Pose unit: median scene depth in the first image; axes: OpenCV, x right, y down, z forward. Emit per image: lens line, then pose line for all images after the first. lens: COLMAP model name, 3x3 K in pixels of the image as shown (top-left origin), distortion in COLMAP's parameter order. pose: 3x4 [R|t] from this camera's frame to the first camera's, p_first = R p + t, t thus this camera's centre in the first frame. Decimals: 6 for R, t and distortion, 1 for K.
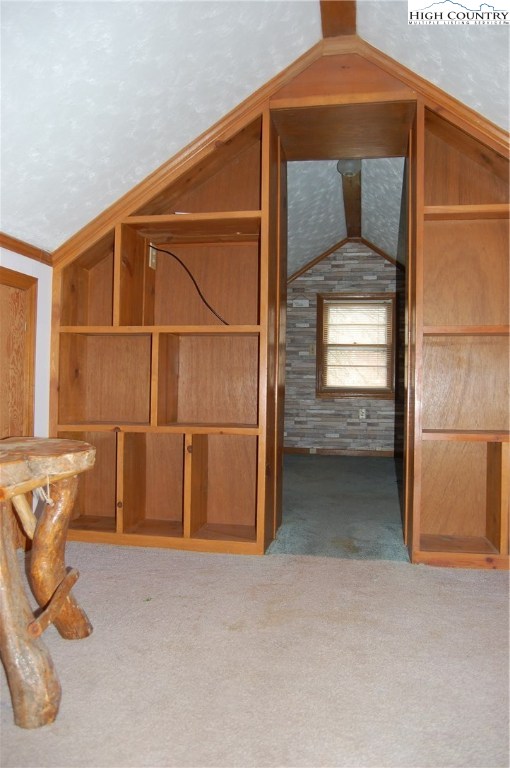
lens RADIAL K [[598.4, 0, 255.0], [0, 598.4, 384.0], [0, 0, 1]] dist [-0.099258, 0.043004]
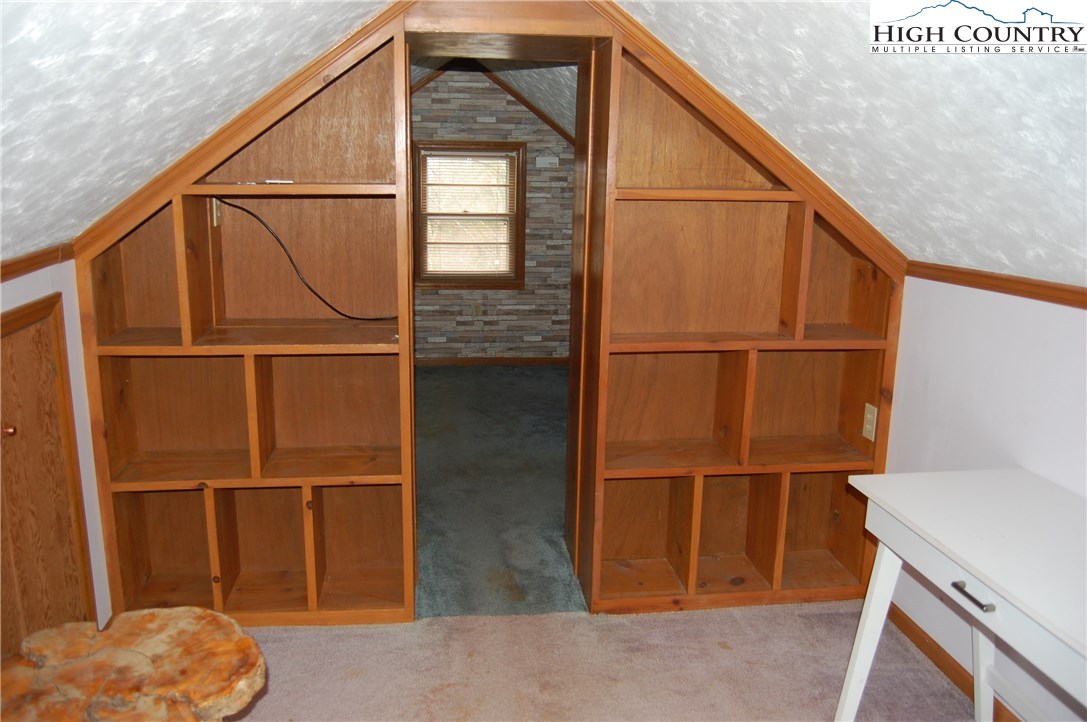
lens RADIAL K [[847.0, 0, 543.5], [0, 847.0, 361.0], [0, 0, 1]] dist [-0.099258, 0.043004]
pose [[0.954045, -0.062986, 0.292969, -0.117099], [-0.006872, 0.972805, 0.231523, -0.292012], [-0.299585, -0.222897, 0.927667, -0.027206]]
